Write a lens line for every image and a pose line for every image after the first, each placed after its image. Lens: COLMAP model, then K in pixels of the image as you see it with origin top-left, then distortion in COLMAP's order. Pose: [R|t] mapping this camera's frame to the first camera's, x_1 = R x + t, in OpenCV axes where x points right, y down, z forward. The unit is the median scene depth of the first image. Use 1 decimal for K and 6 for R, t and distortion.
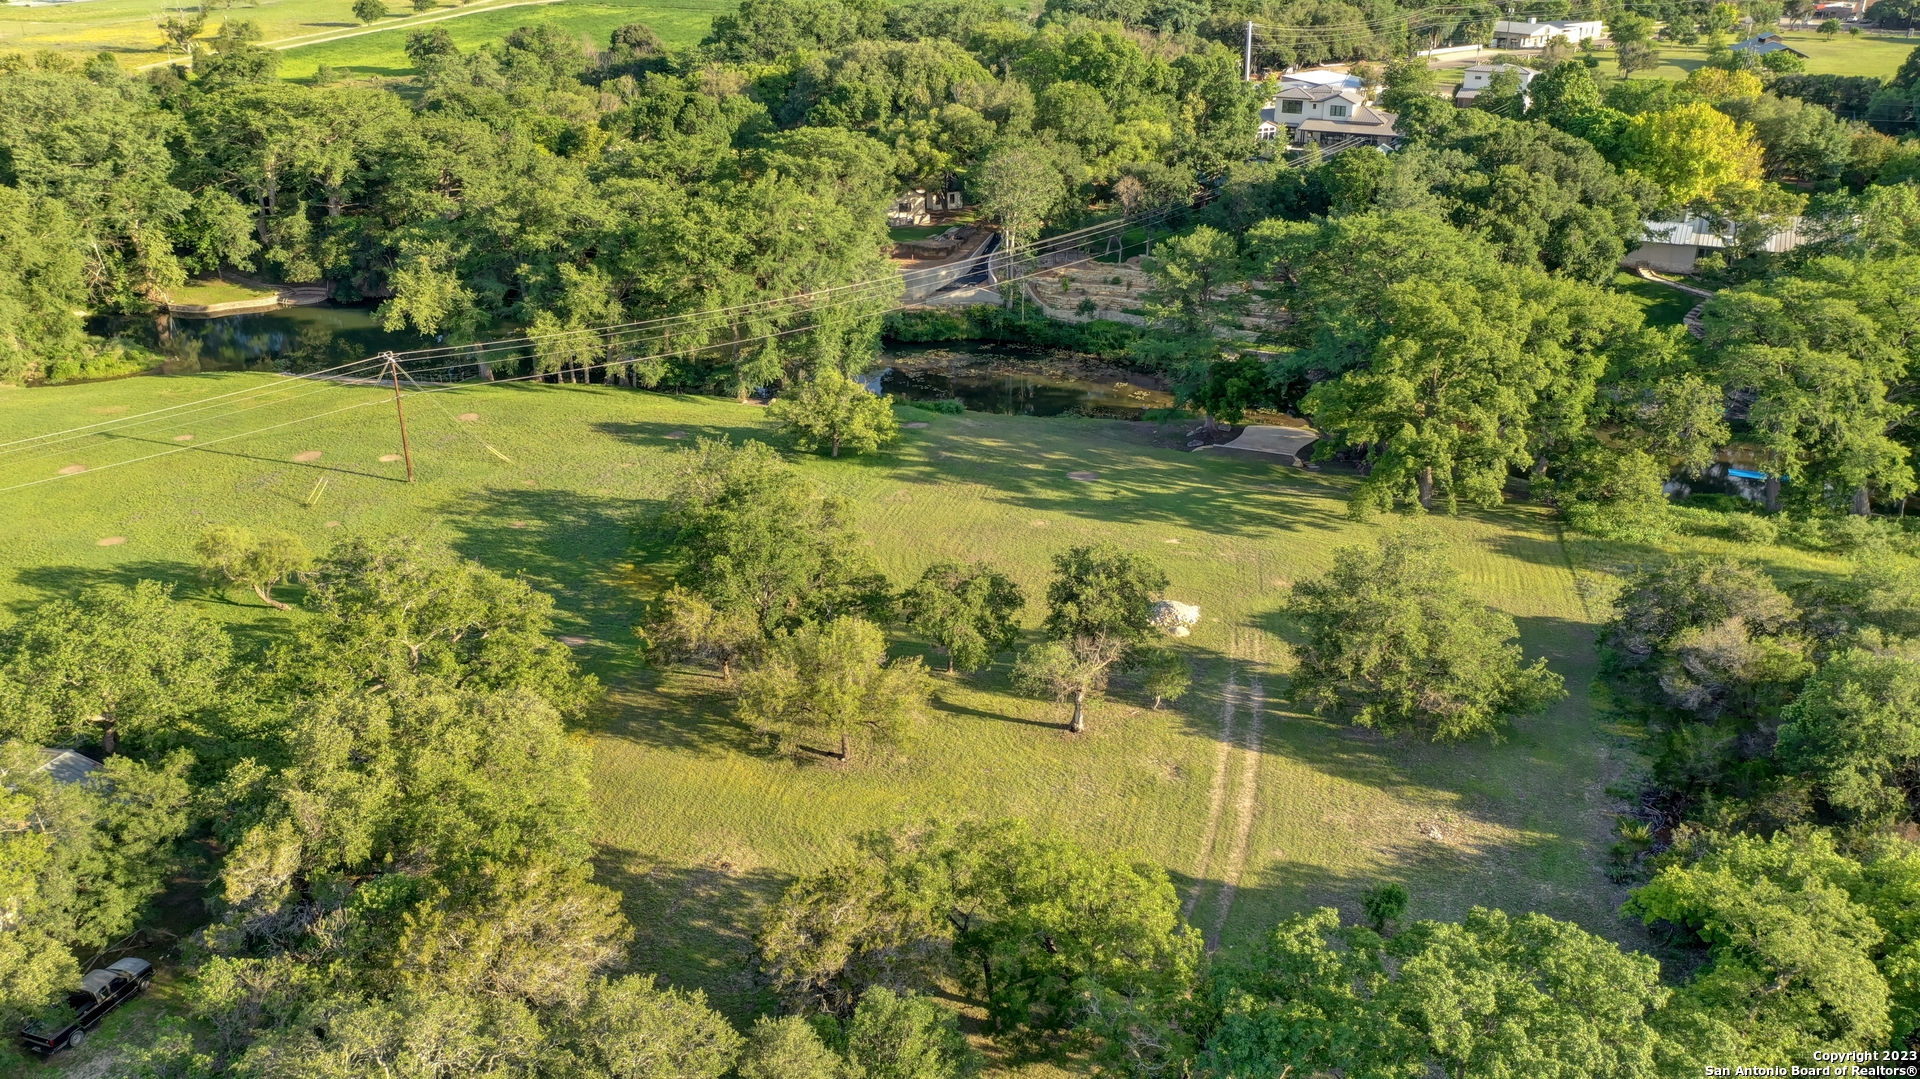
lens RADIAL K [[1521.2, 0, 954.2], [0, 1521.2, 540.3], [0, 0, 1]] dist [0.002539, -0.006695]
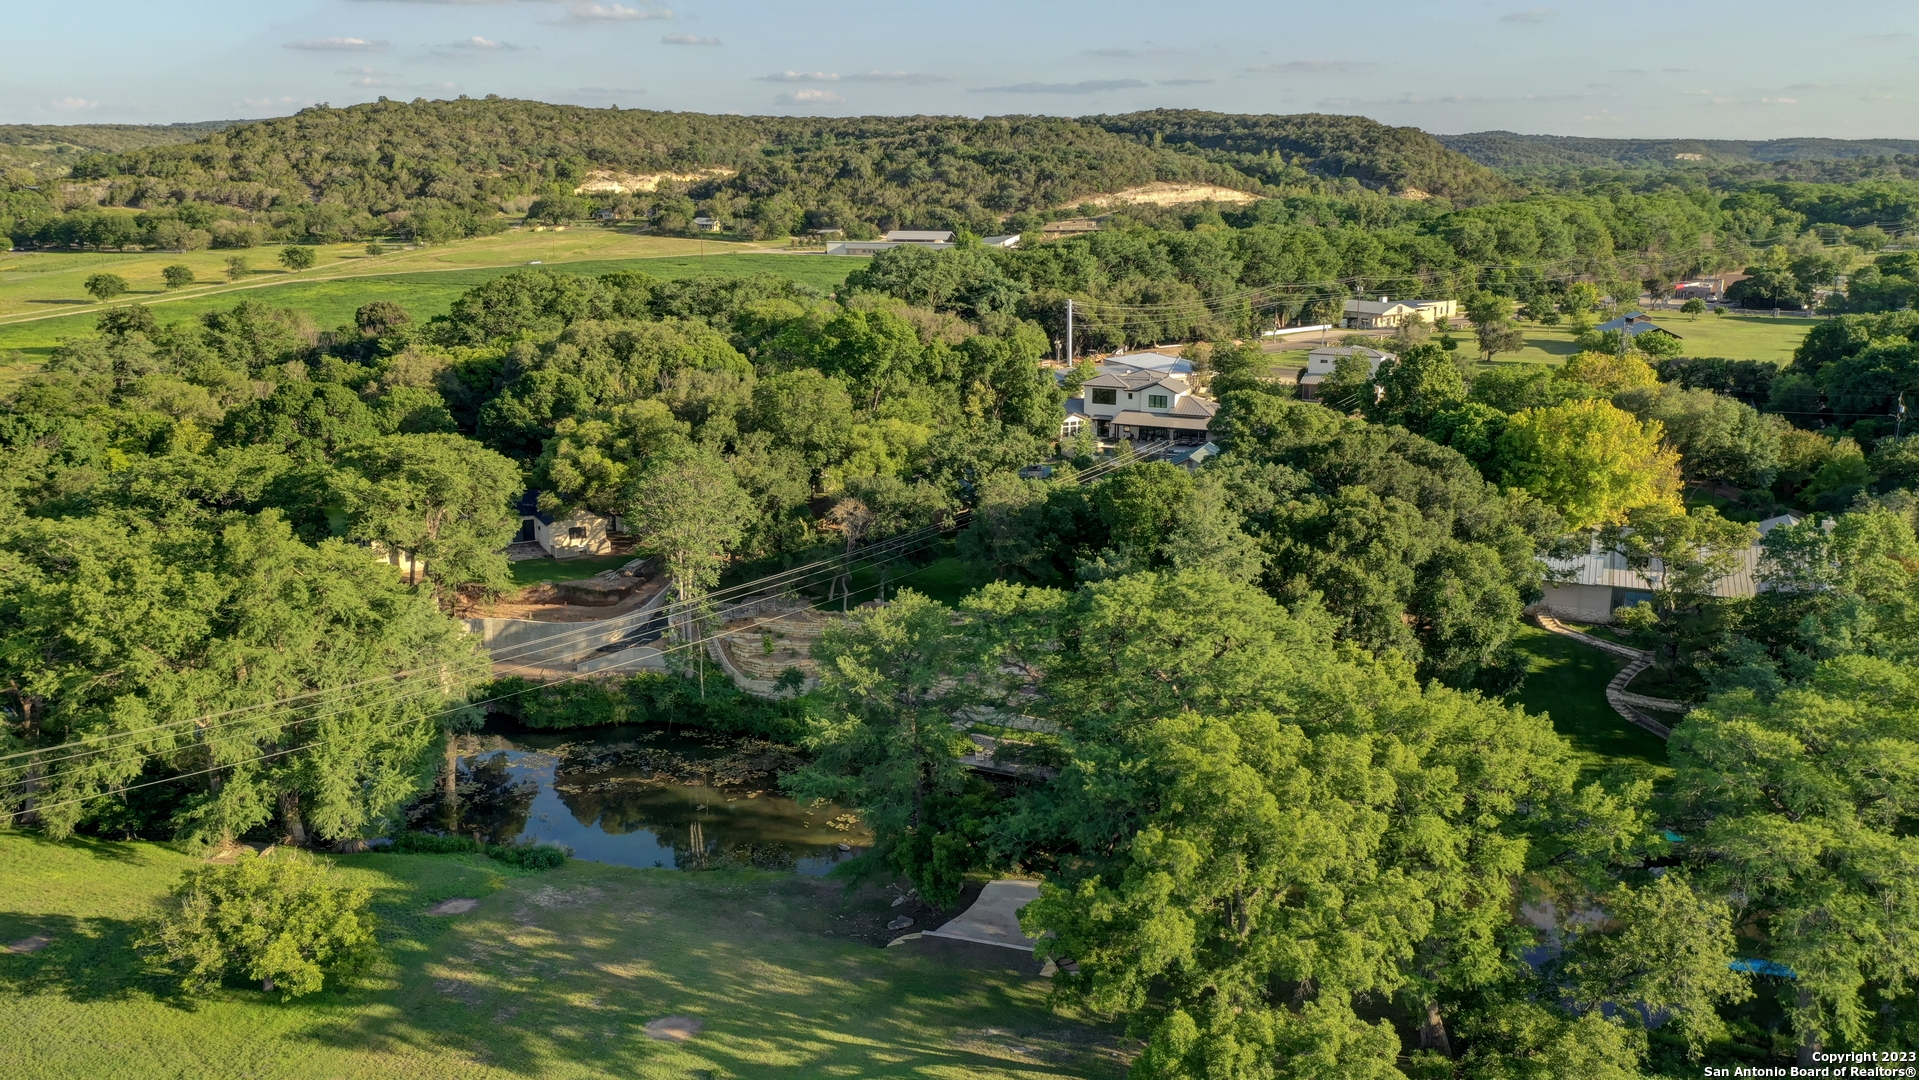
lens RADIAL K [[1520.4, 0, 952.4], [0, 1520.4, 535.2], [0, 0, 1]] dist [0.002539, -0.006695]
pose [[0.997629, -0.008629, 0.068284, 0.111909], [0.020480, 0.984388, -0.174818, -0.090976], [-0.065709, 0.175802, 0.982230, 0.275949]]
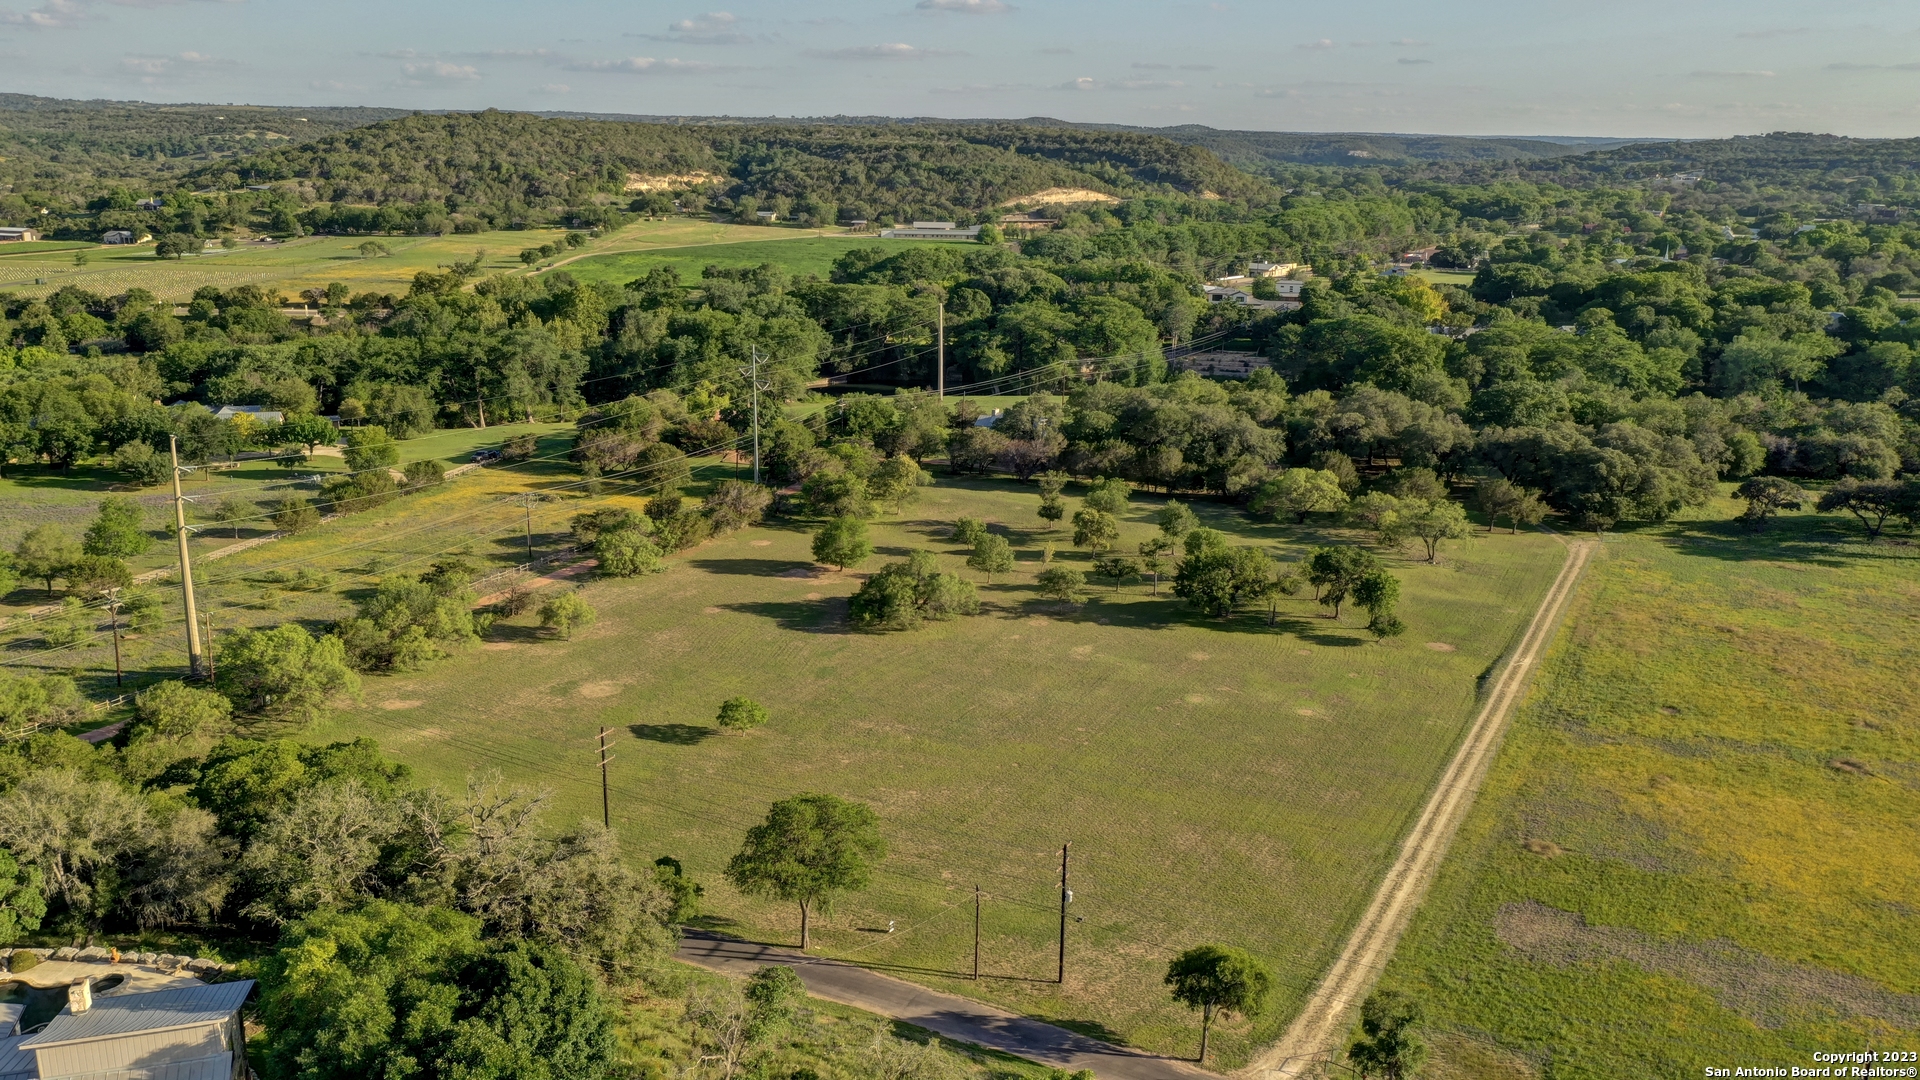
lens RADIAL K [[1521.2, 0, 963.7], [0, 1521.2, 539.7], [0, 0, 1]] dist [0.002539, -0.006695]
pose [[0.963143, -0.047832, 0.264702, -0.901253], [0.089765, 0.984806, -0.148661, 0.418429], [-0.253569, 0.166943, 0.952803, -1.093647]]
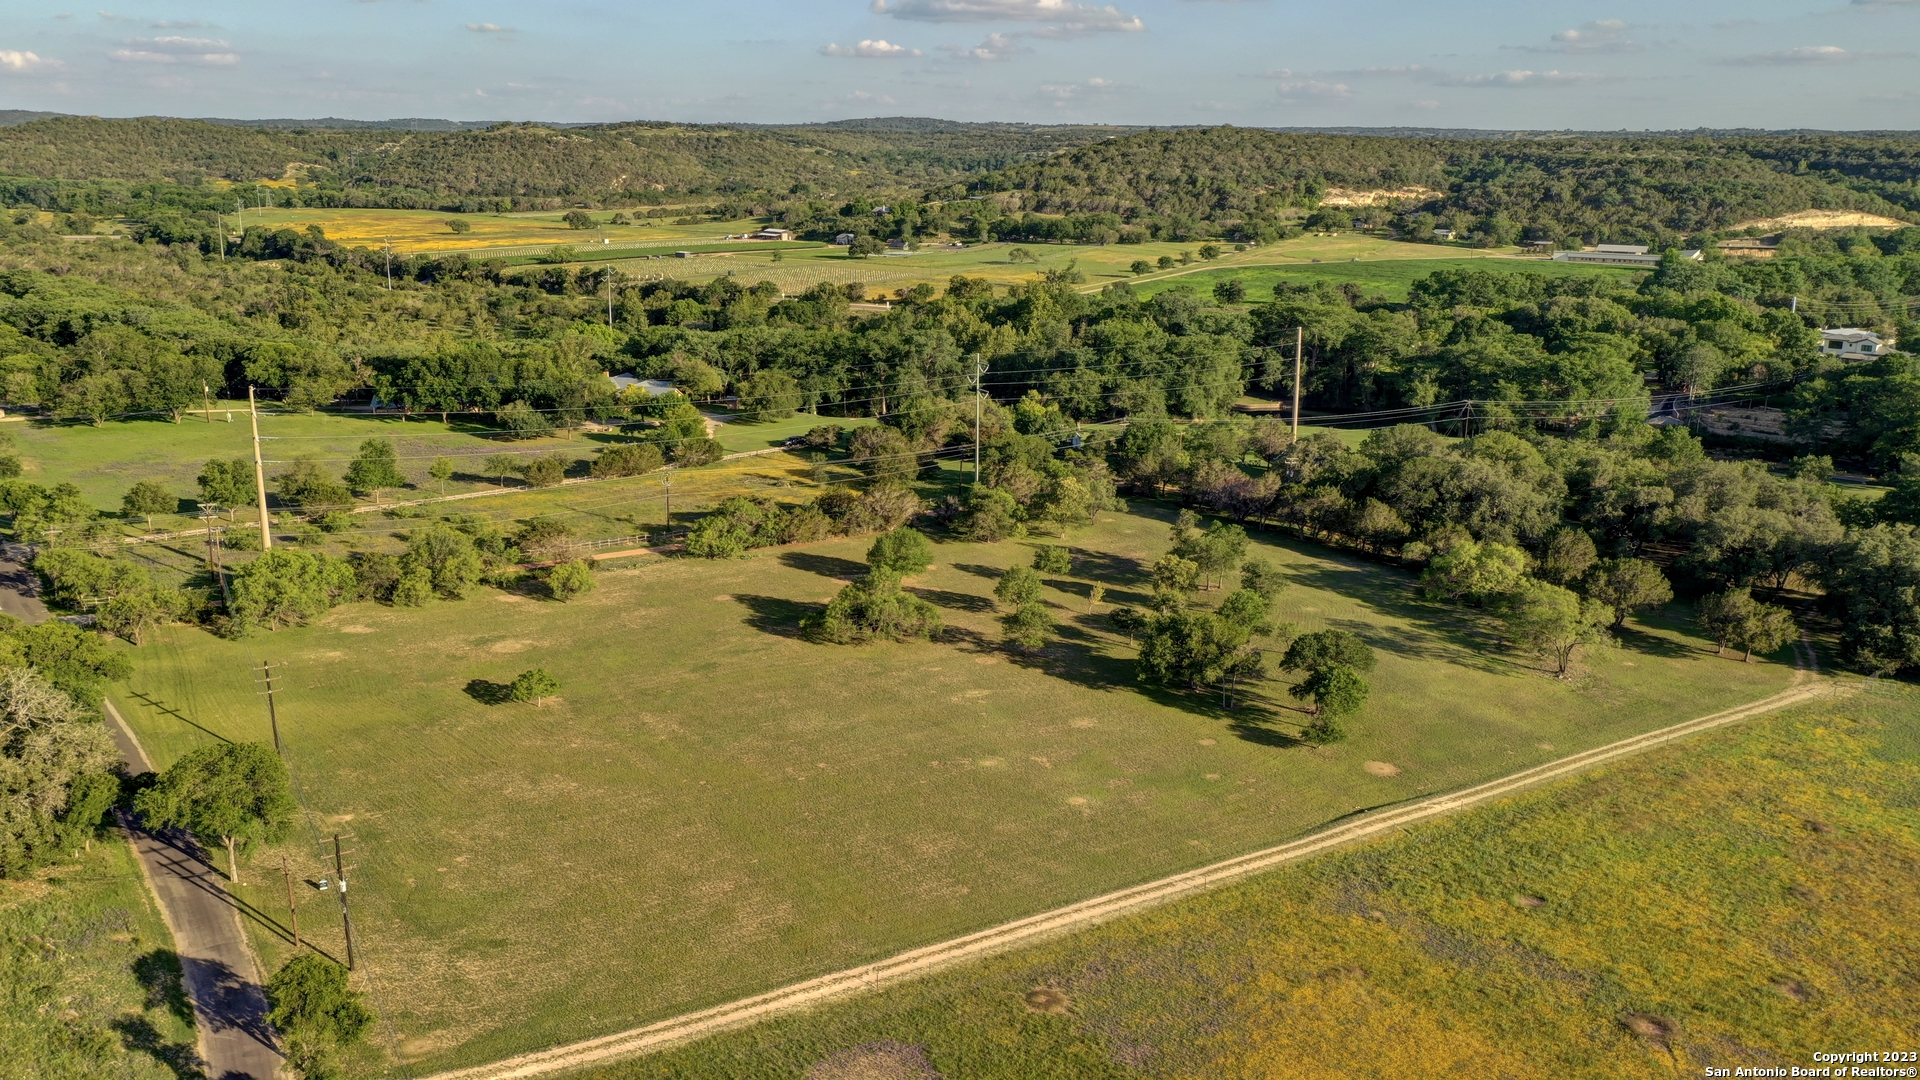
lens RADIAL K [[1521.2, 0, 957.8], [0, 1521.2, 533.7], [0, 0, 1]] dist [0.002539, -0.006695]
pose [[0.963923, 0.082379, -0.253112, -0.361881], [-0.123899, 0.980470, -0.152736, 0.396627], [0.235587, 0.178587, 0.955304, -1.061275]]
